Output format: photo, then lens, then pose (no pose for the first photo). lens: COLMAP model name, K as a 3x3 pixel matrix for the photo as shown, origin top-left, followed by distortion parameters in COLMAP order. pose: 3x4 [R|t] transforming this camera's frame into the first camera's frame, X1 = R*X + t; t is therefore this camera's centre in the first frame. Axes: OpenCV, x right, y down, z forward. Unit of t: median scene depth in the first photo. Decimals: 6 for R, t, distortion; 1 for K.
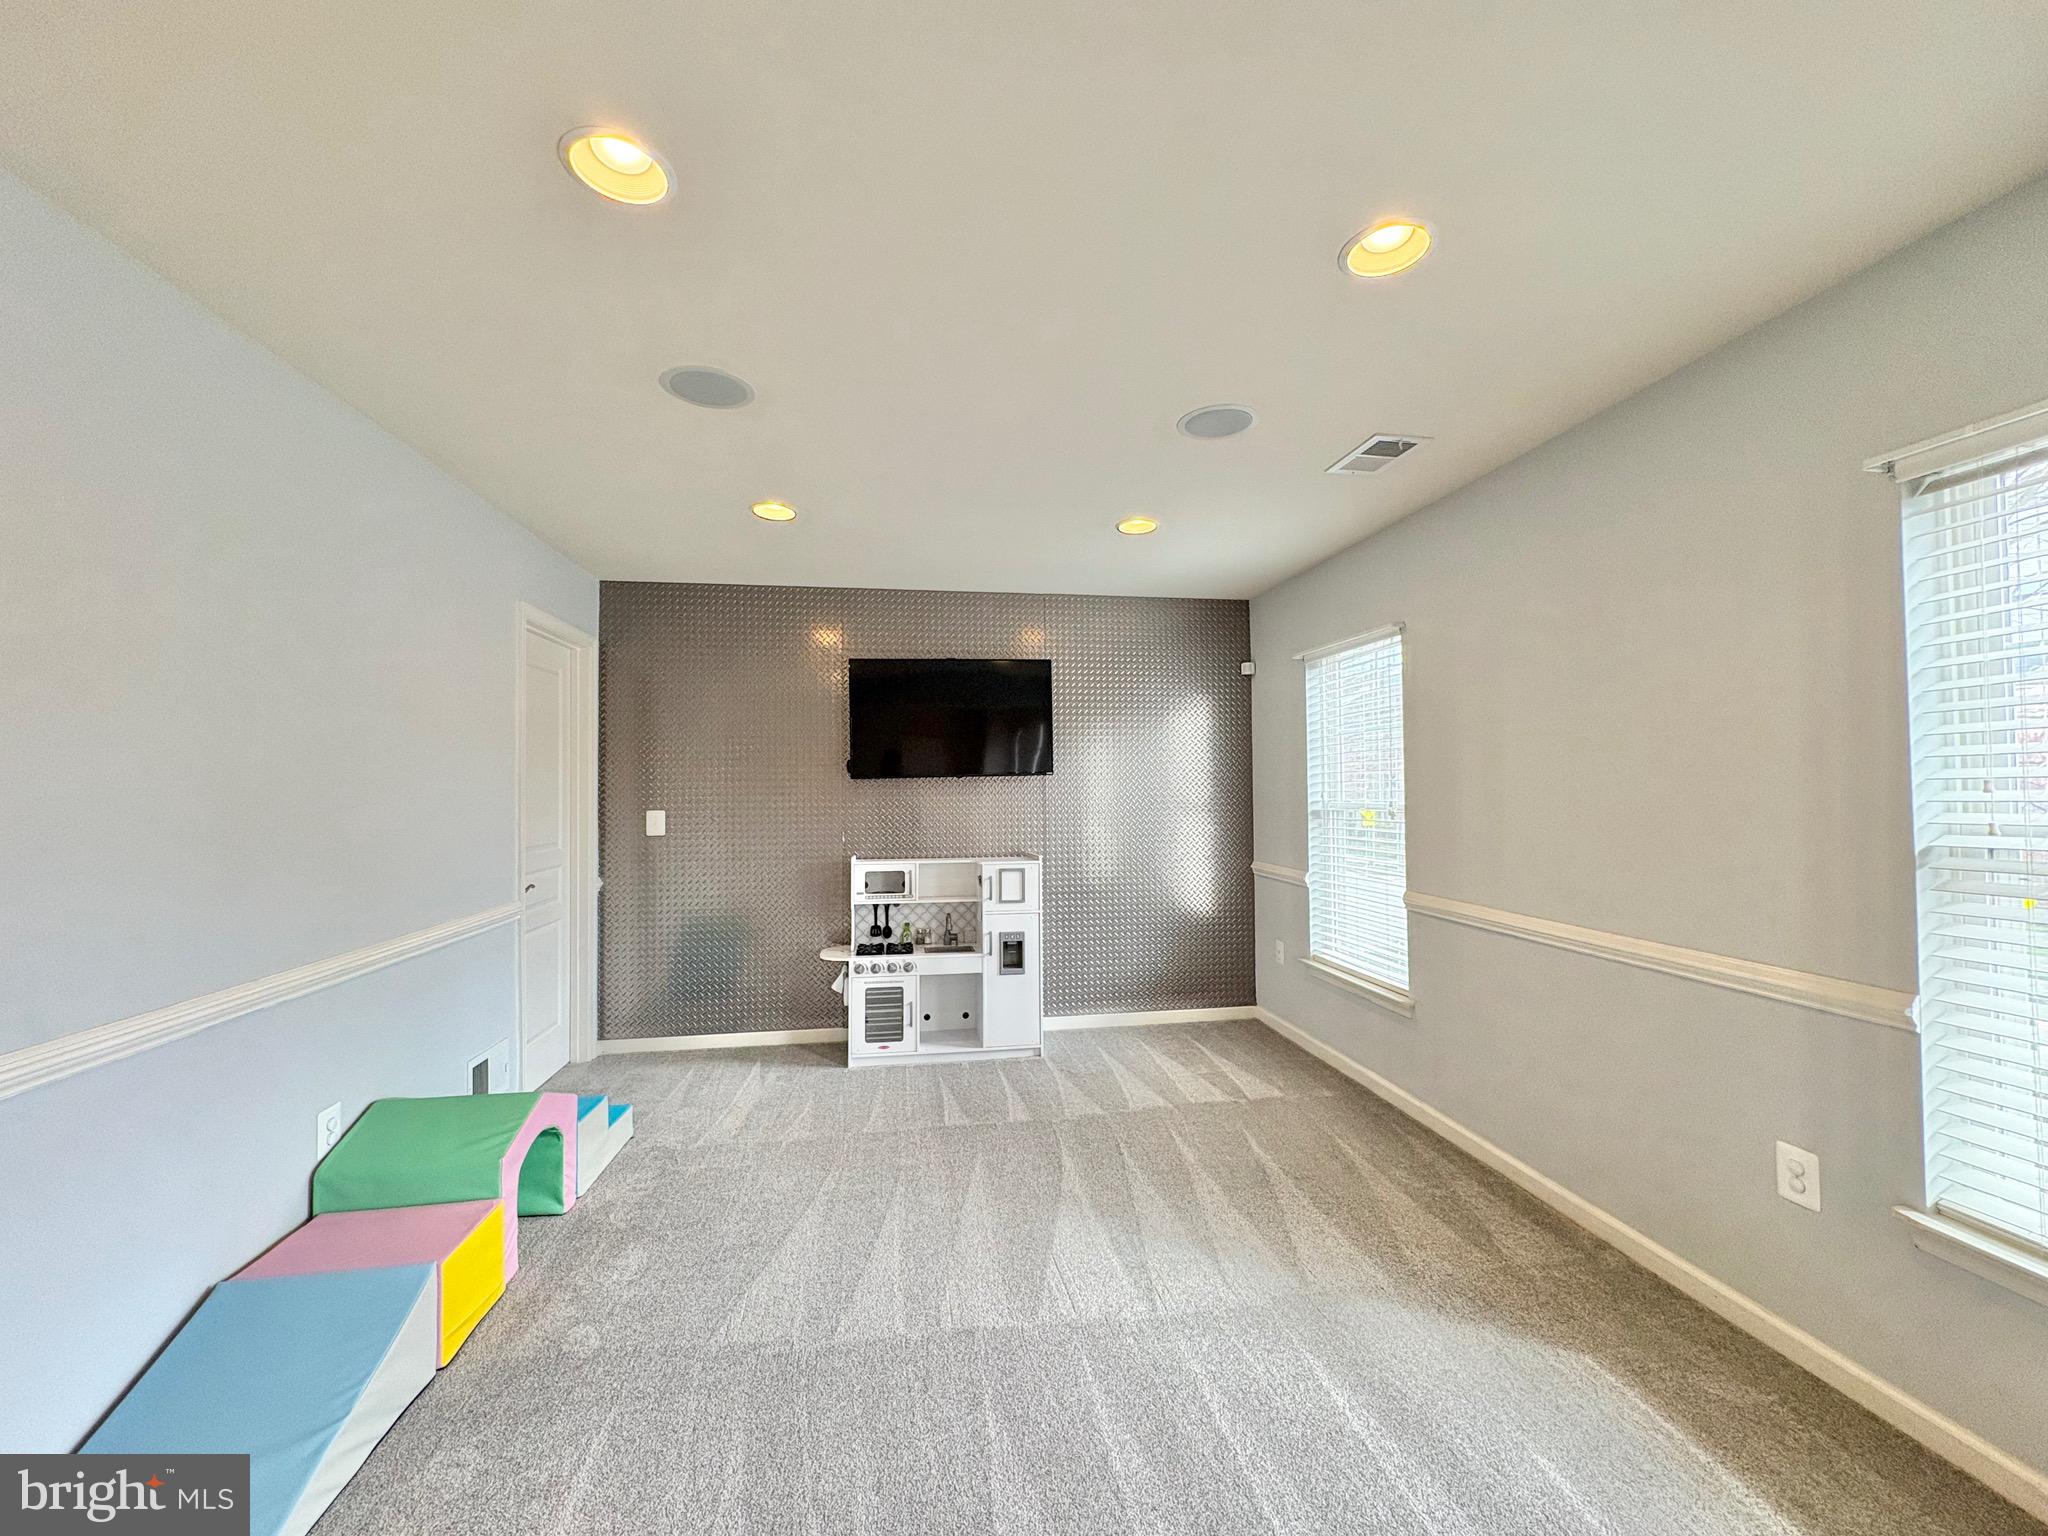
lens RADIAL K [[813.9, 0, 1025.4], [0, 813.9, 768.4], [0, 0, 1]] dist [-0.001333, 0.000578]
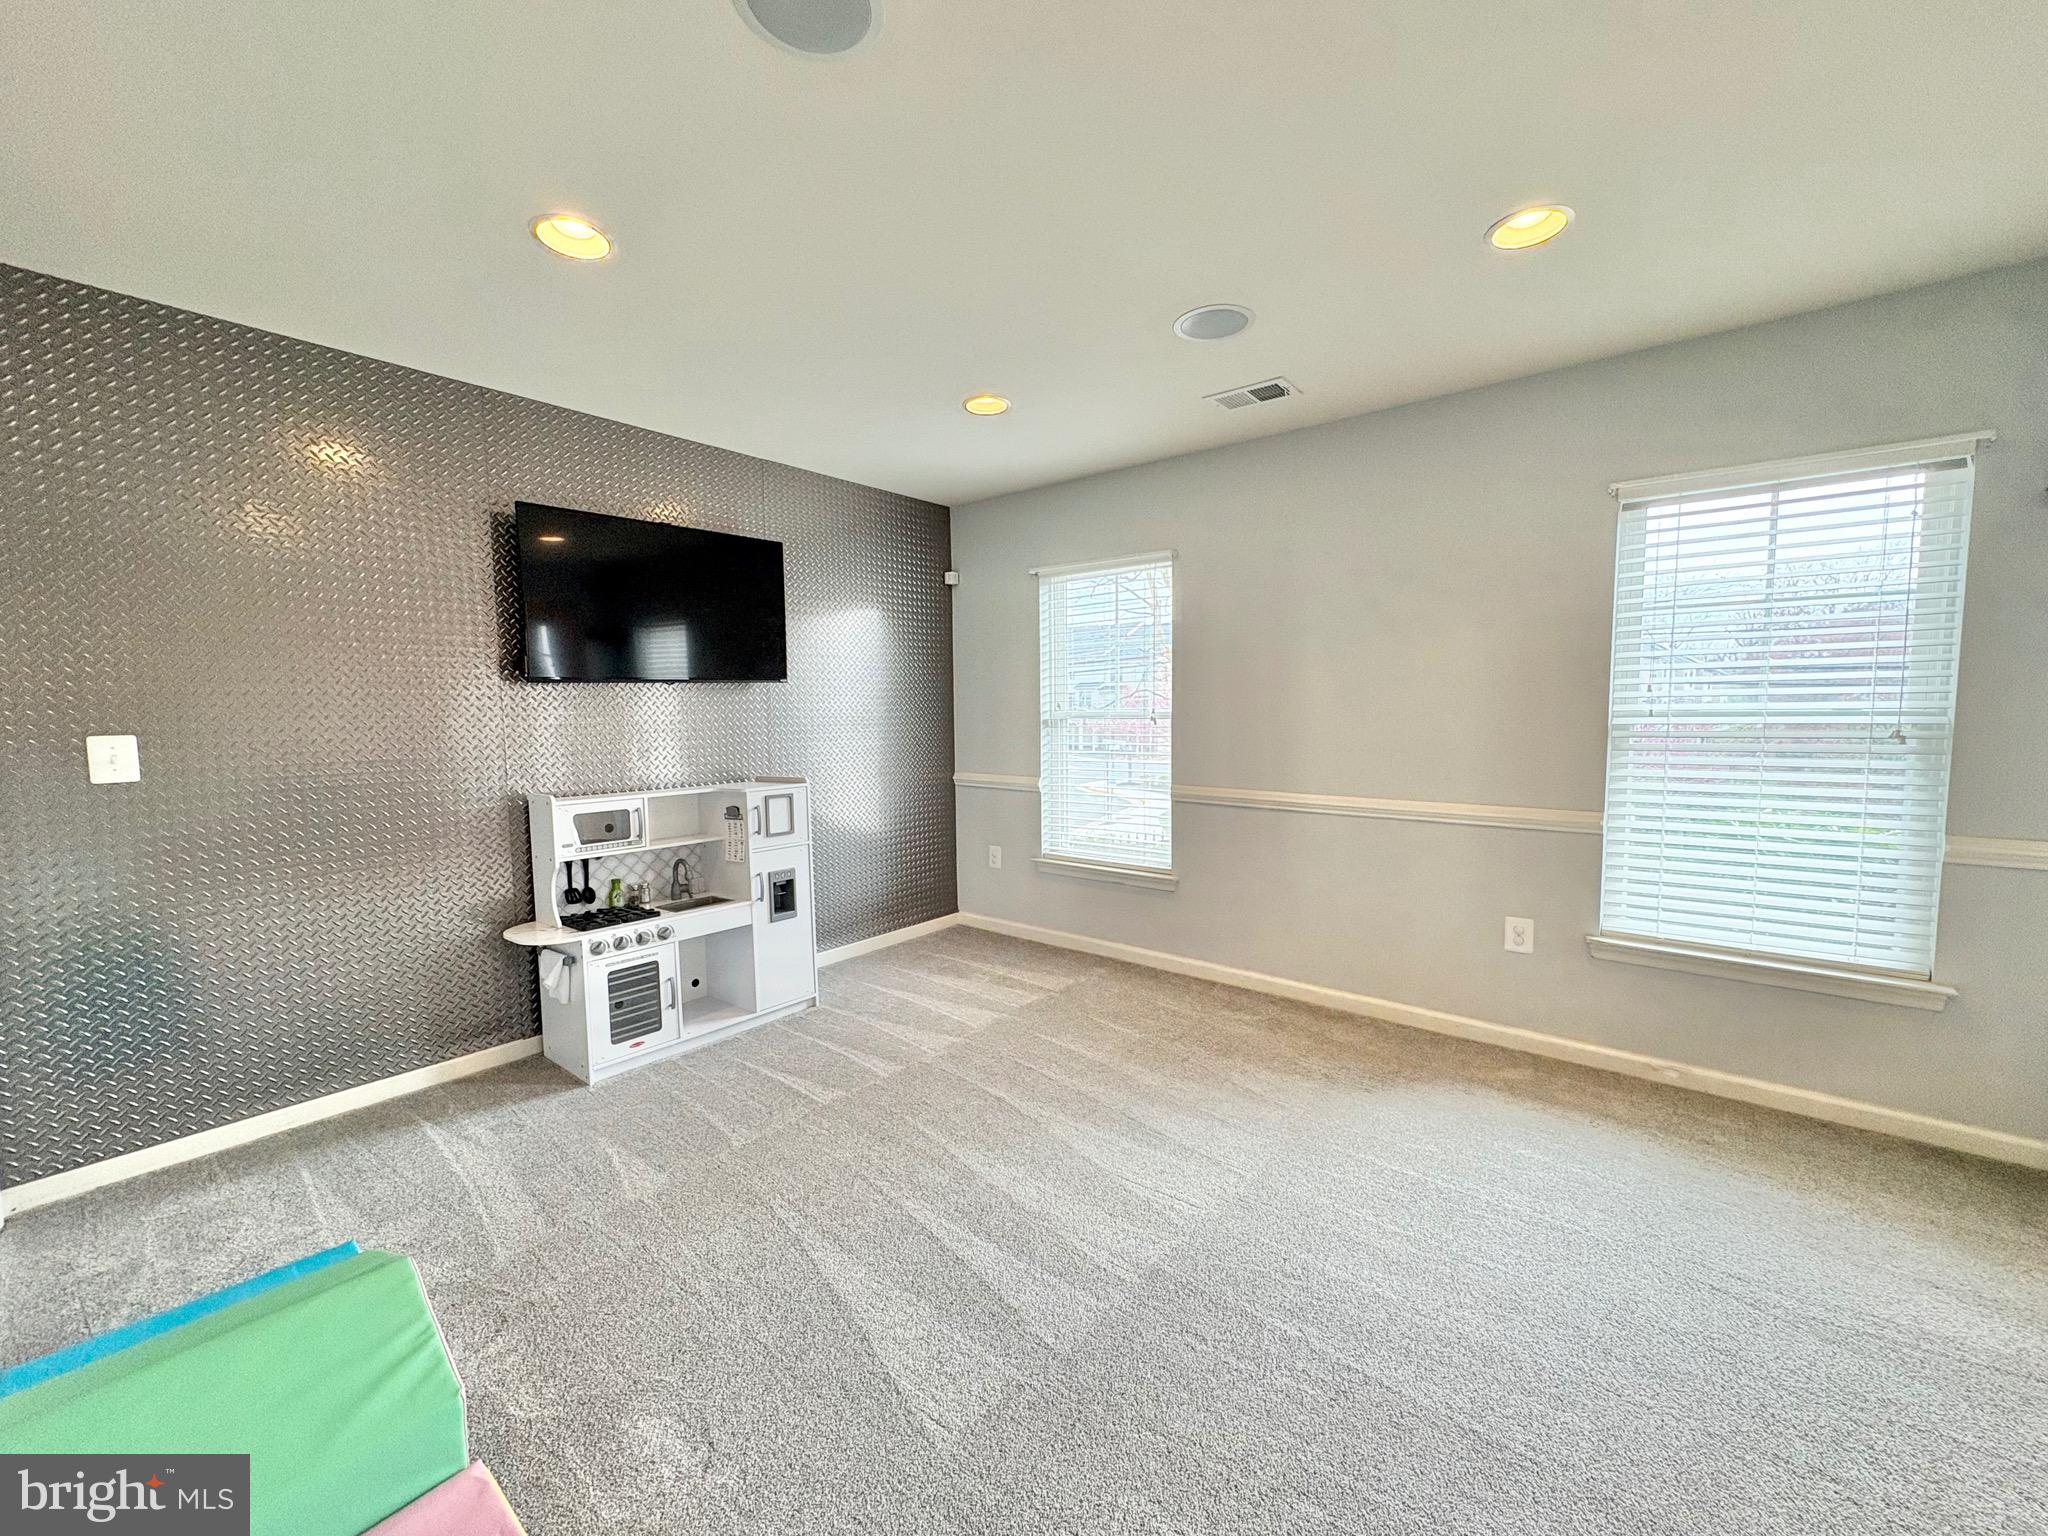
lens RADIAL K [[813.9, 0, 1029.4], [0, 813.9, 768.6], [0, 0, 1]] dist [-0.001333, 0.000578]
pose [[0.746841, -0.052006, 0.662966, -0.383121], [-0.011568, 0.995771, 0.091144, 0.019269], [-0.664902, -0.075739, 0.743081, 0.225339]]
